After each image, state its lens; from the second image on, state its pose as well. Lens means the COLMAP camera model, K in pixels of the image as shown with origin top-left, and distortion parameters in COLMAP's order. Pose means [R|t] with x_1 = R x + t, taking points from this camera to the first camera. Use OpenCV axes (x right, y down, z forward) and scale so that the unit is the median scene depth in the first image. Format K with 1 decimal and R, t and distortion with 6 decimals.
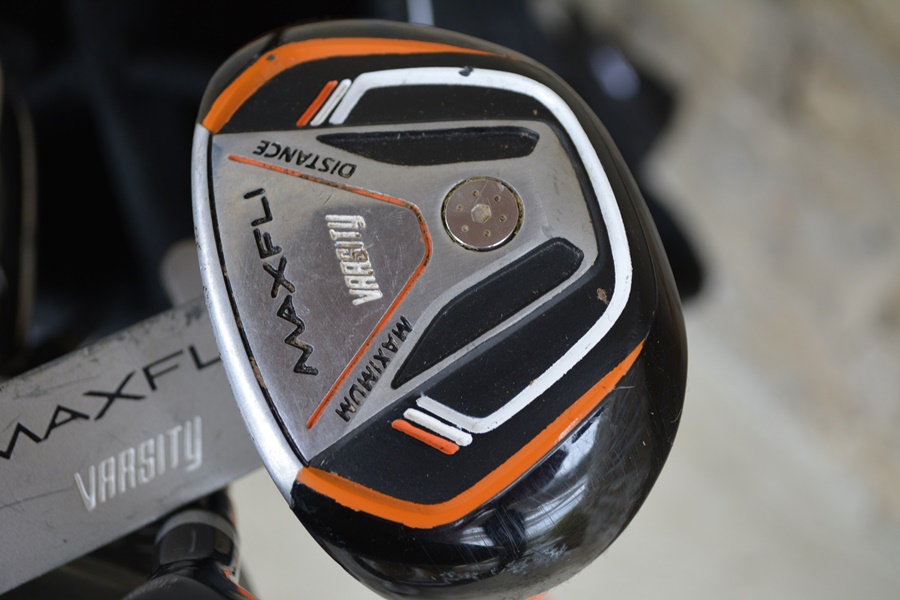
lens RADIAL K [[1443.1, 0, 450.0], [0, 1443.1, 300.0], [0, 0, 1]] dist [-0.020541, 0.003582]
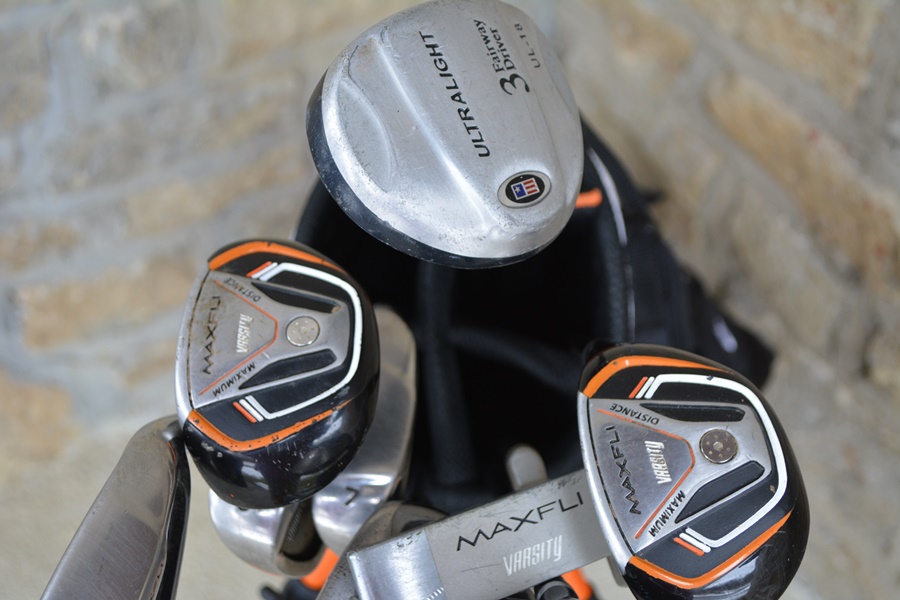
lens RADIAL K [[1443.1, 0, 450.0], [0, 1443.1, 300.0], [0, 0, 1]] dist [-0.020541, 0.003582]
pose [[0.995957, 0.076760, -0.046674, -0.288565], [-0.082786, 0.985958, -0.145032, 0.069204], [0.034886, 0.148310, 0.988325, -1.161145]]
